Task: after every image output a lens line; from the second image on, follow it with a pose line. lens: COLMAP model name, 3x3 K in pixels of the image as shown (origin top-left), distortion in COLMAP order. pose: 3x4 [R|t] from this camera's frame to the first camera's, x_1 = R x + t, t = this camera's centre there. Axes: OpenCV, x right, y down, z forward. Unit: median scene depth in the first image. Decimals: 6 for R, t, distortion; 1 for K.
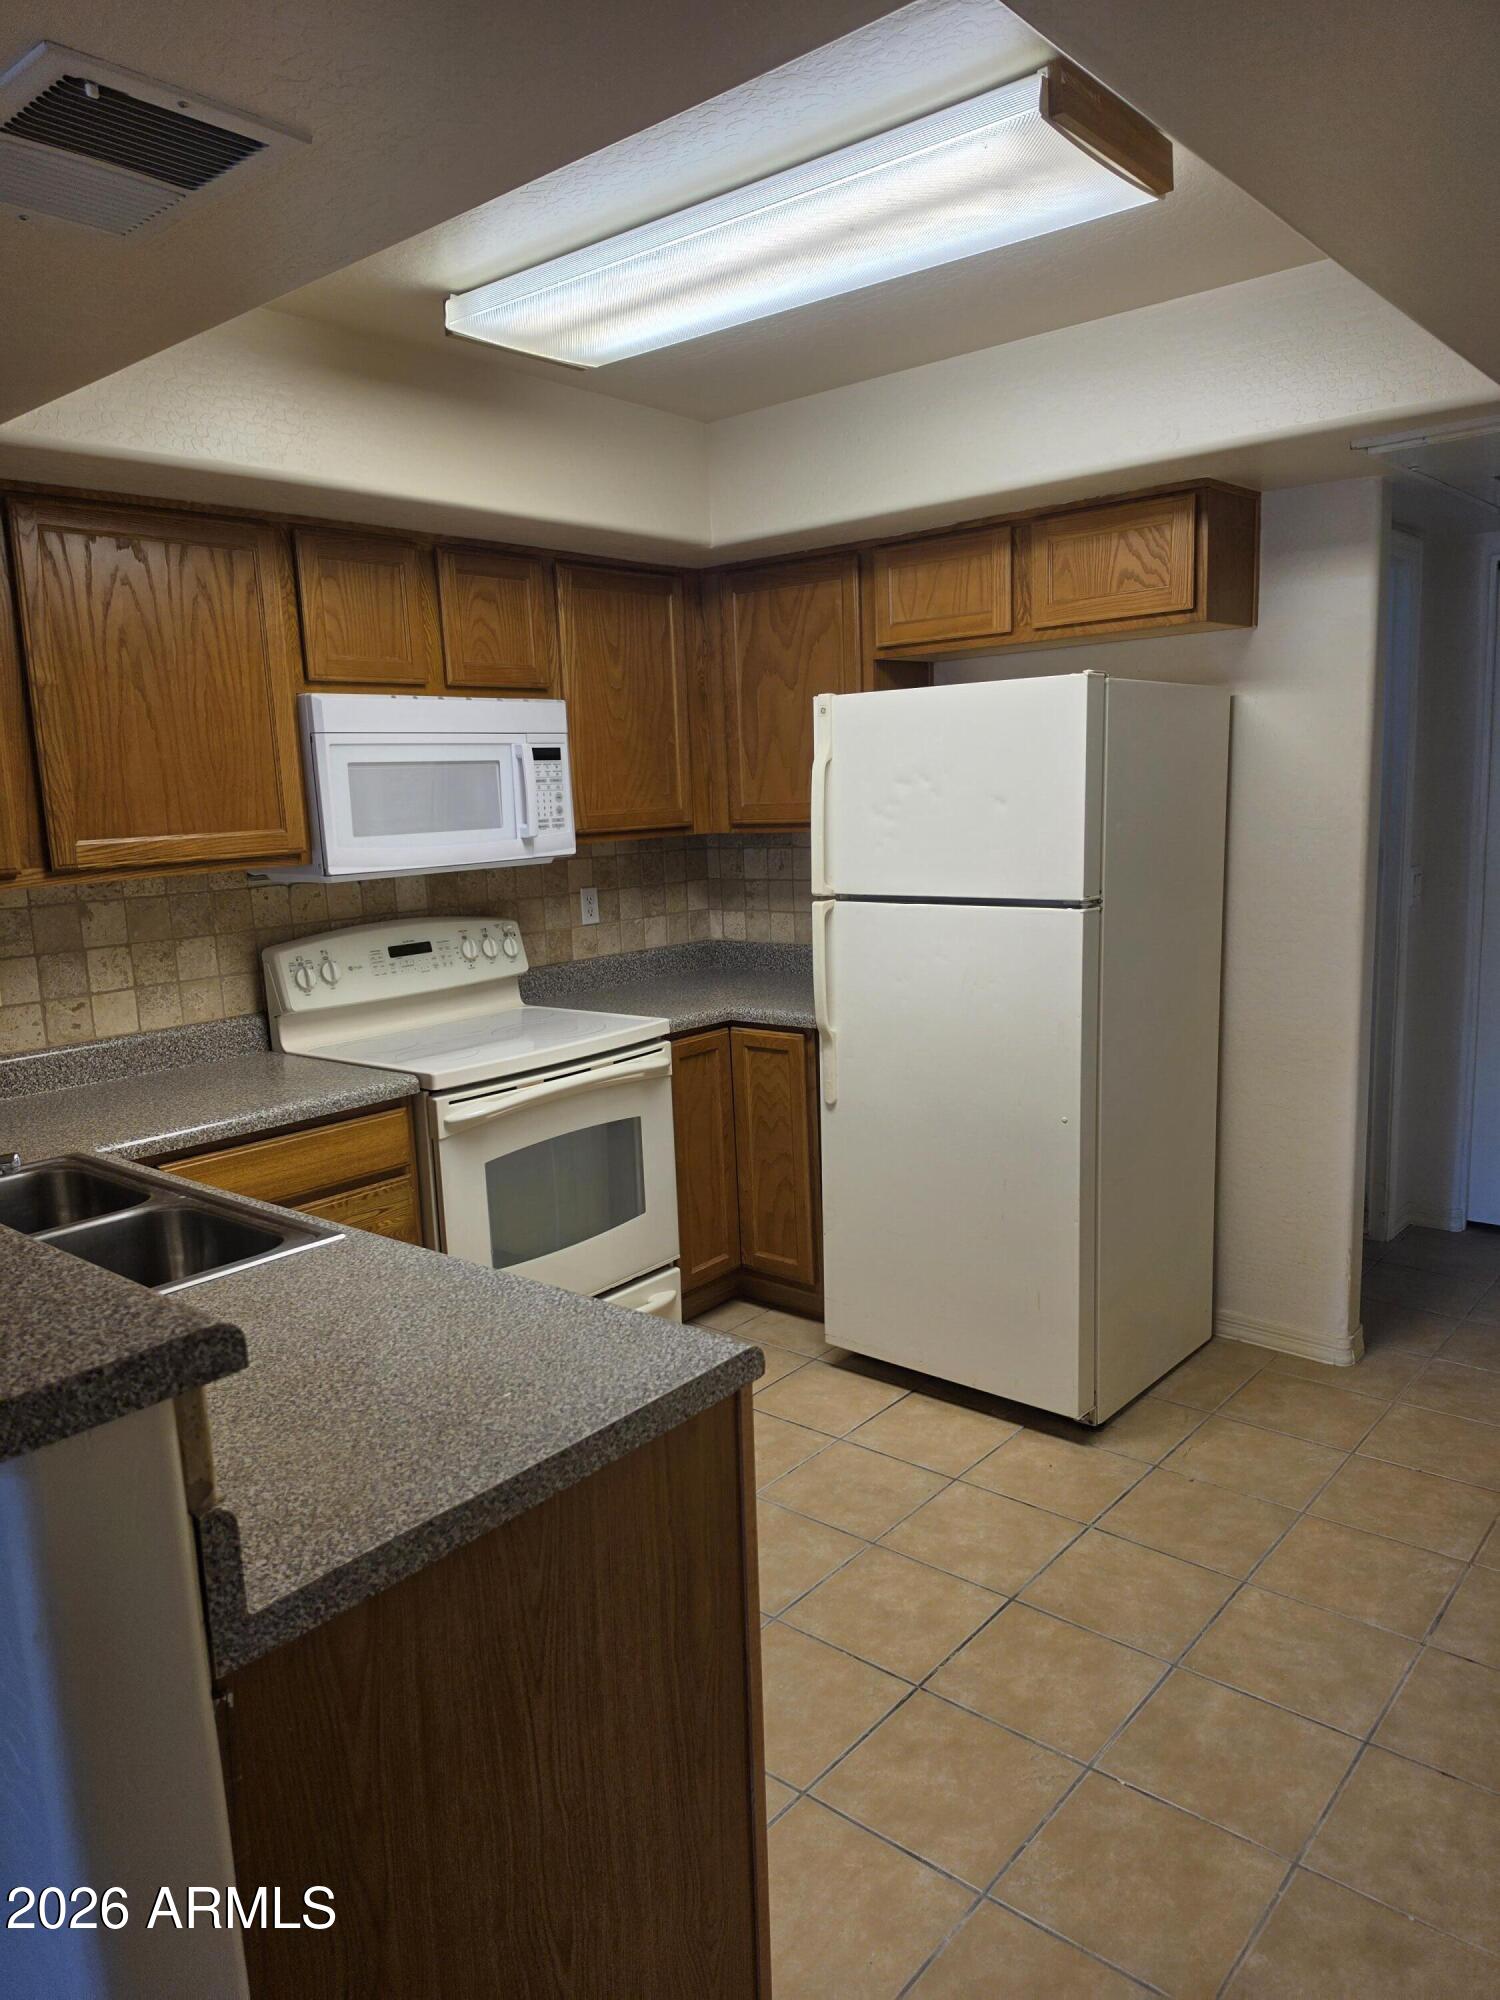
lens RADIAL K [[1384.3, 0, 749.9], [0, 1384.3, 1009.7], [0, 0, 1]] dist [0.035612, -0.036256]
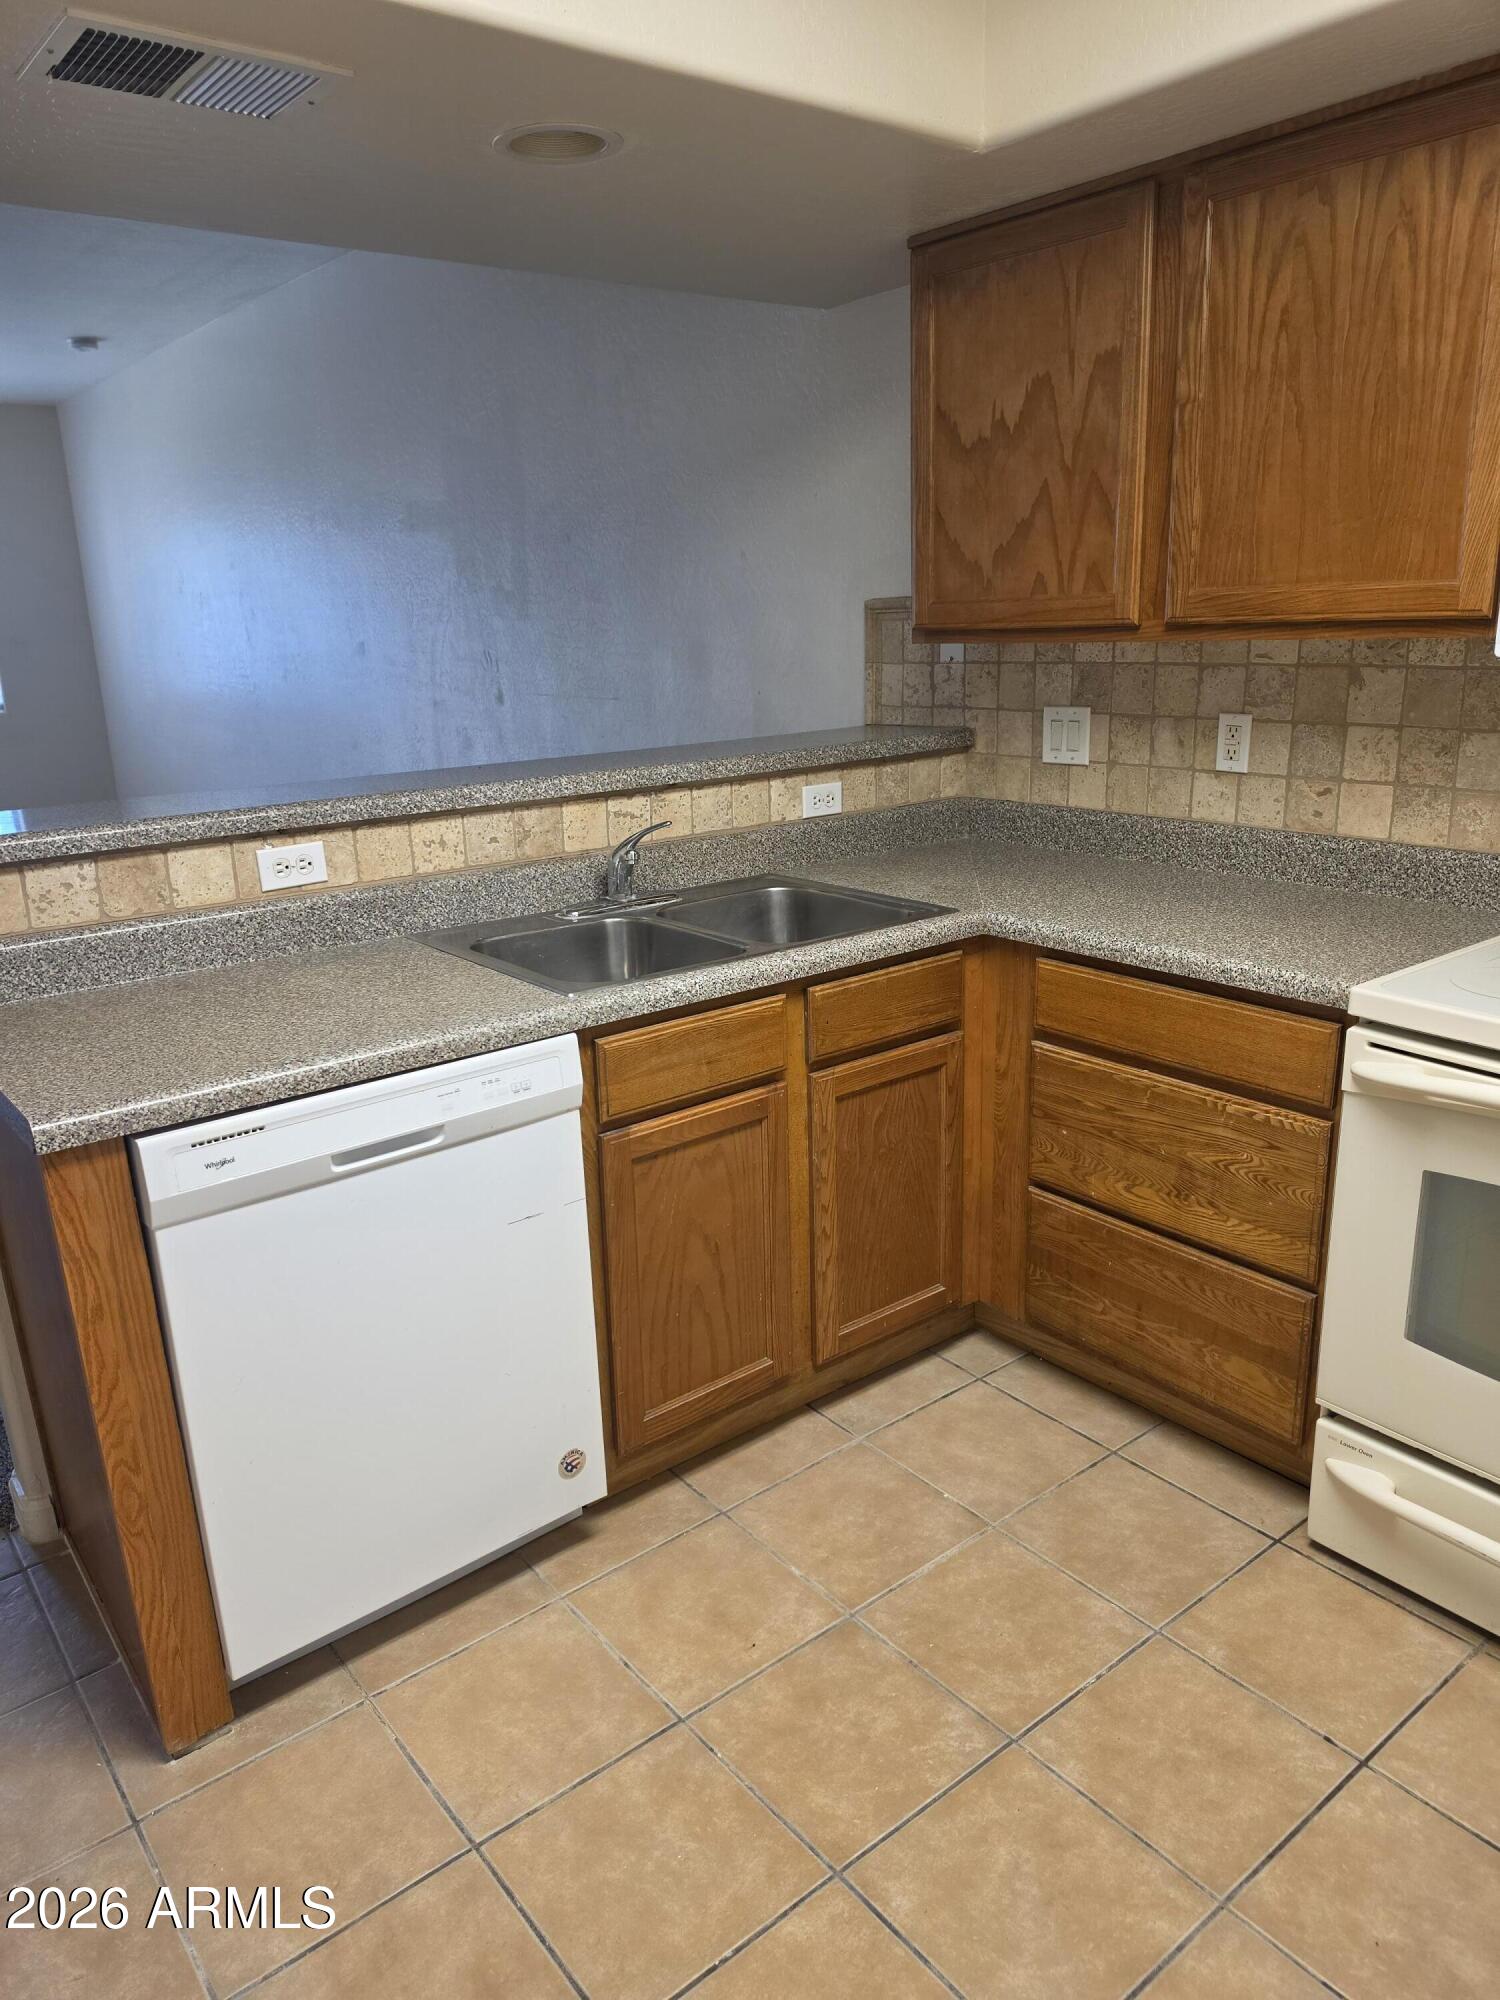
lens RADIAL K [[1384.3, 0, 729.6], [0, 1384.3, 1005.1], [0, 0, 1]] dist [0.035612, -0.036256]
pose [[-0.200826, 0.317387, -0.926787, 0.414439], [-0.120452, 0.930882, 0.344890, -0.130171], [0.972193, 0.180896, -0.148716, 0.807492]]
